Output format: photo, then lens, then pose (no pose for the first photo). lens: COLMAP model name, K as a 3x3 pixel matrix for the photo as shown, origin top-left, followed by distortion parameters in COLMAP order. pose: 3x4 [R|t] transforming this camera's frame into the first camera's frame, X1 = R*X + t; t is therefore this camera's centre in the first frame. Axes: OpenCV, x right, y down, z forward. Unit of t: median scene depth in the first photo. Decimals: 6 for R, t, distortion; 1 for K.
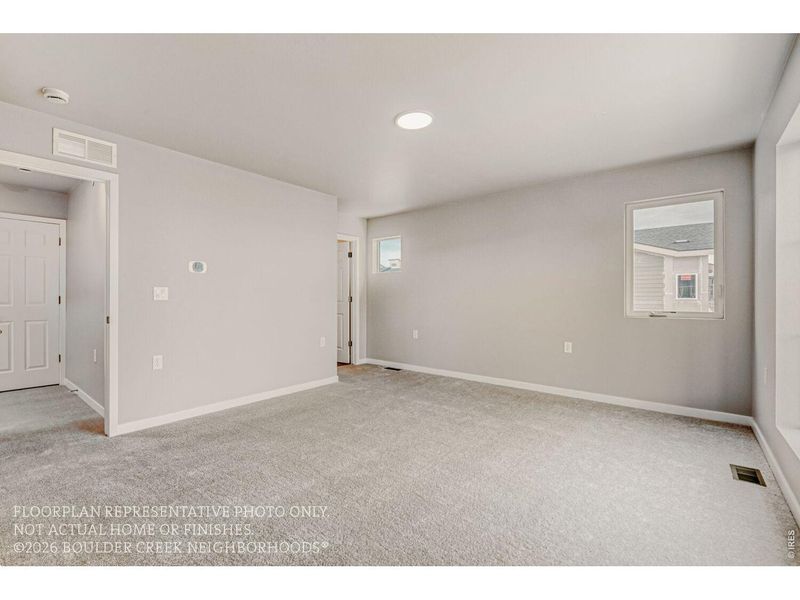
lens RADIAL K [[354.1, 0, 401.9], [0, 354.1, 302.0], [0, 0, 1]] dist [0.001870, 0.000046]
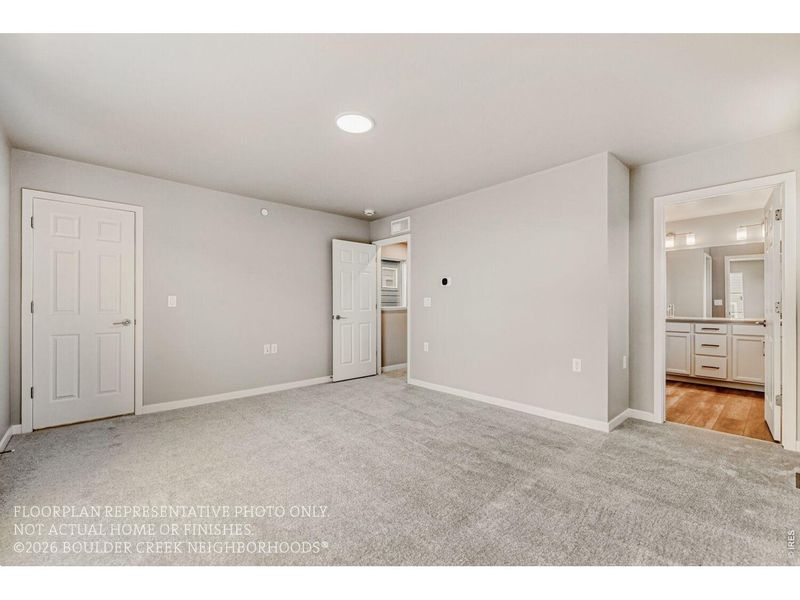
lens RADIAL K [[354.1, 0, 401.9], [0, 354.1, 302.0], [0, 0, 1]] dist [0.001870, 0.000046]
pose [[-0.143055, -0.010887, -0.989655, 0.775716], [-0.020439, 0.999759, -0.008044, -0.007902], [0.989504, 0.019077, -0.143243, 1.024122]]
